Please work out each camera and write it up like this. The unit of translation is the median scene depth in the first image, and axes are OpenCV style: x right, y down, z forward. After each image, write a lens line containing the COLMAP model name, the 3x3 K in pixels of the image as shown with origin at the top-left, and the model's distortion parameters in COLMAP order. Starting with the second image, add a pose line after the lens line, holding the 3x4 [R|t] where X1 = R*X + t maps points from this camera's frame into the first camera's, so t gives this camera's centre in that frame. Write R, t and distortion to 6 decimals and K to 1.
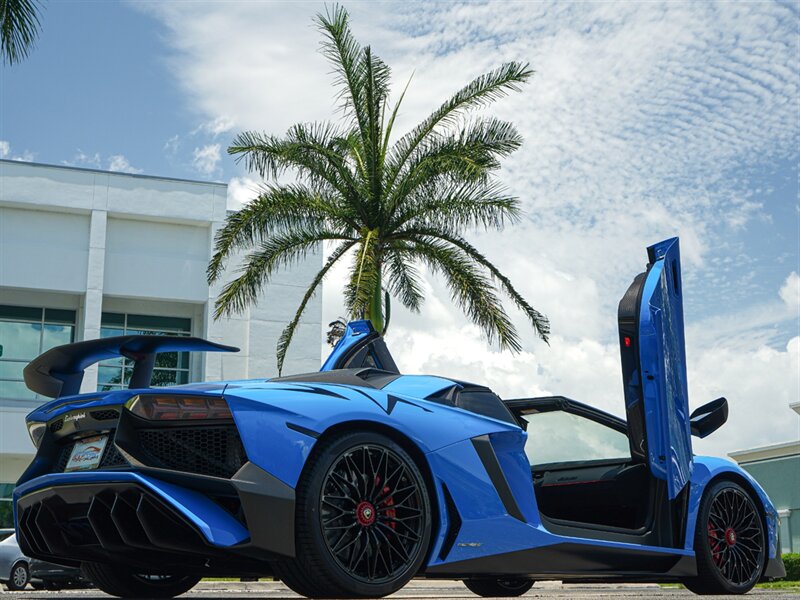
lens RADIAL K [[1182.6, 0, 377.5], [0, 1182.6, 316.9], [0, 0, 1]] dist [0.021675, -0.064475]
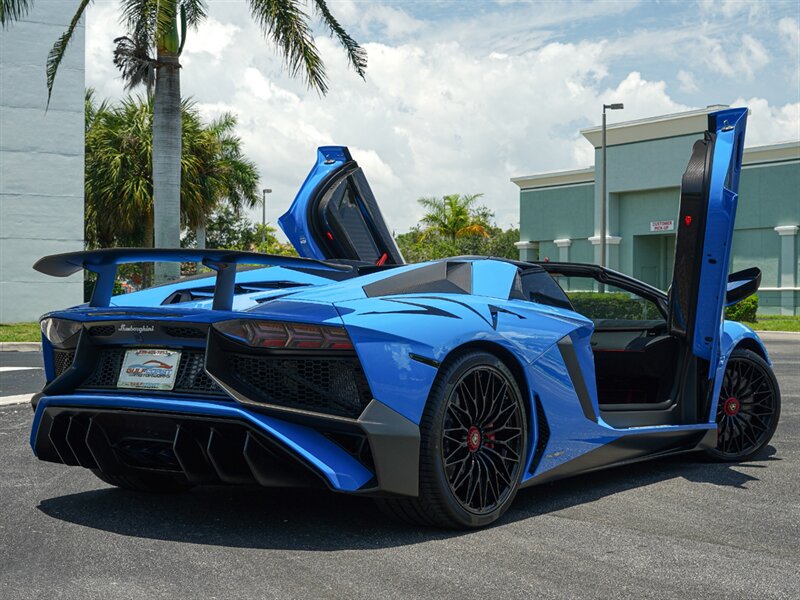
lens RADIAL K [[1305.1, 0, 400.0], [0, 1305.1, 300.0], [0, 0, 1]] dist [0.017838, -0.053315]
pose [[0.975759, 0.003833, 0.218813, -0.234057], [-0.051998, 0.975275, 0.214790, -0.126546], [-0.212580, -0.220962, 0.951833, 0.049962]]
